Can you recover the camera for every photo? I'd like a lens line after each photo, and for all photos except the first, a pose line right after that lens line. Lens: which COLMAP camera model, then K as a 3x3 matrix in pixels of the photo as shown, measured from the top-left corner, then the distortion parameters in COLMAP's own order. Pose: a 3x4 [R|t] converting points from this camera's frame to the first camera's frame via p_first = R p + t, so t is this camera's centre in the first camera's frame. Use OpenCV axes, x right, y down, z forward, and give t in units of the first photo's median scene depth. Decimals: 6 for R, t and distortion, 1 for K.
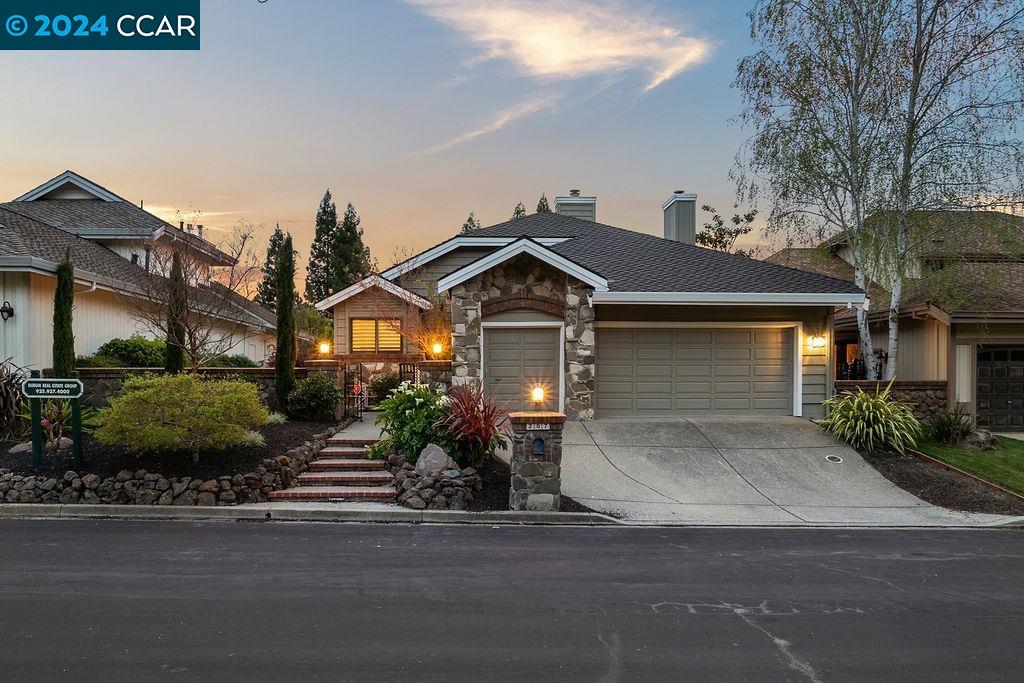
lens RADIAL K [[781.4, 0, 512.0], [0, 781.4, 341.5], [0, 0, 1]] dist [-0.002651, -0.000066]
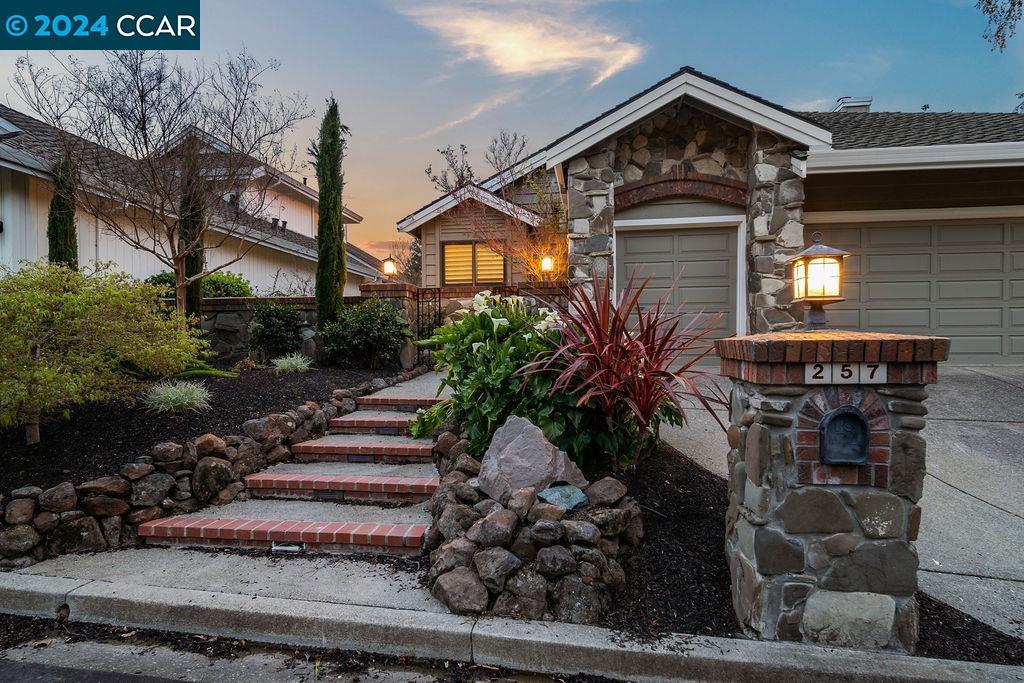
lens RADIAL K [[401.5, 0, 555.0], [0, 401.5, 341.5], [0, 0, 1]] dist [-0.001482, -0.000031]
pose [[0.992735, -0.002836, -0.120291, -0.054636], [0.003131, 0.999993, 0.002265, 0.087212], [0.120284, -0.002625, 0.992736, 0.757920]]
